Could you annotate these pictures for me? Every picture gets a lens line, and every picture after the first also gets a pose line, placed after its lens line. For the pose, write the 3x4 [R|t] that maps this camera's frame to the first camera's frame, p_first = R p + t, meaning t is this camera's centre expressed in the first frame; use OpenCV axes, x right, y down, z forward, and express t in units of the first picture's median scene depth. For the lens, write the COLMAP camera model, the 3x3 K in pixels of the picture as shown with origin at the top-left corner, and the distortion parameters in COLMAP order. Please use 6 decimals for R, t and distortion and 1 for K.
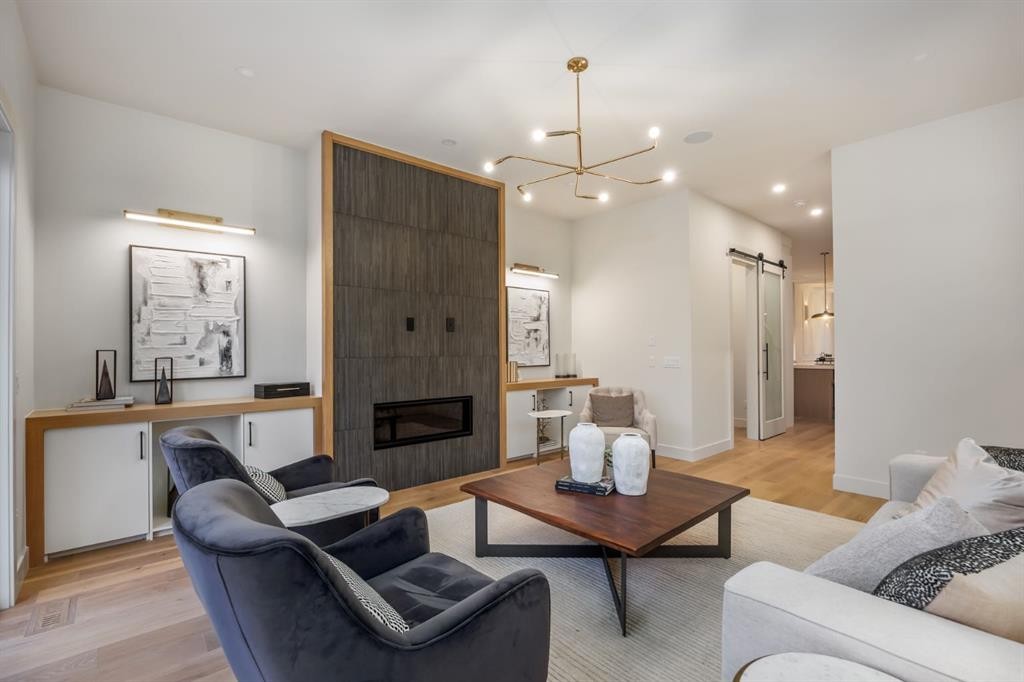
lens RADIAL K [[448.8, 0, 504.1], [0, 448.8, 349.5], [0, 0, 1]] dist [-0.013462, -0.000098]
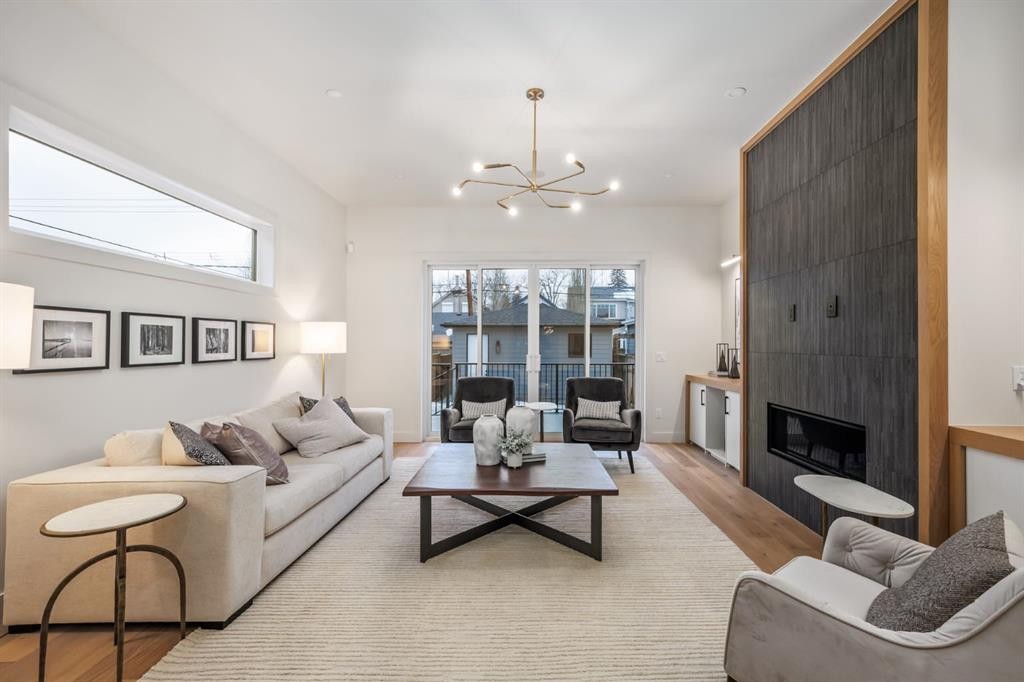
lens RADIAL K [[447.4, 0, 543.4], [0, 447.4, 343.7], [0, 0, 1]] dist [0.014478, 0.000289]
pose [[-0.626781, 0.004544, -0.779183, 0.682572], [0.002049, 0.999989, 0.004183, -0.005392], [0.779193, 0.001025, -0.626783, 1.133470]]
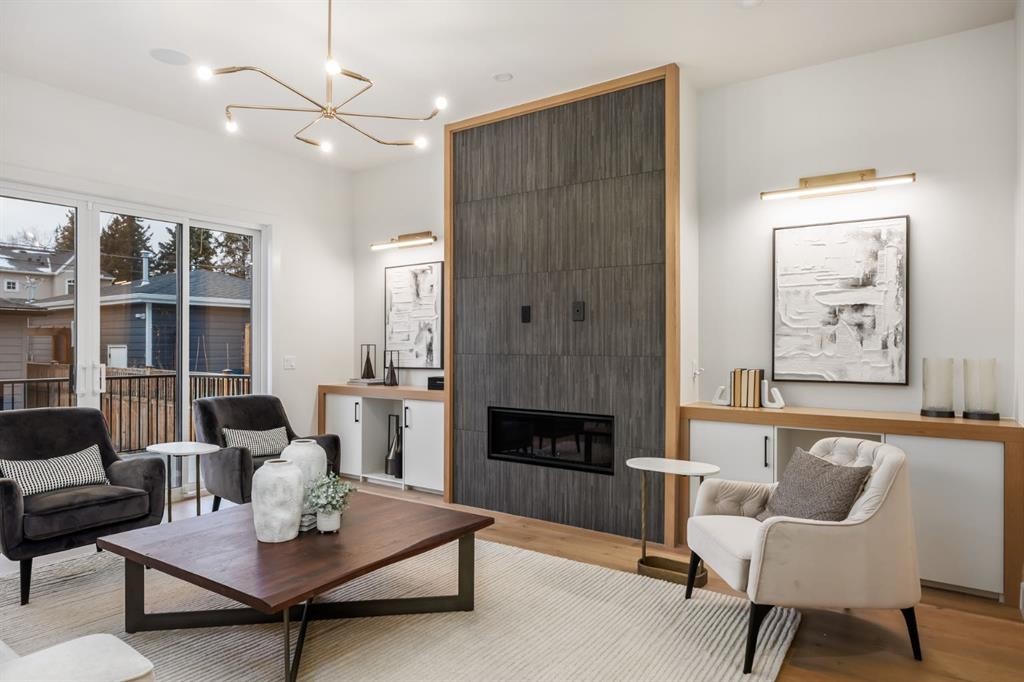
lens RADIAL K [[607.5, 0, 521.6], [0, 607.5, 350.6], [0, 0, 1]] dist [0.003869, 0.000386]
pose [[0.274609, 0.013948, -0.961455, 0.820413], [-0.004812, 0.999902, 0.013132, -0.005226], [0.961544, 0.001020, 0.274649, 0.678777]]
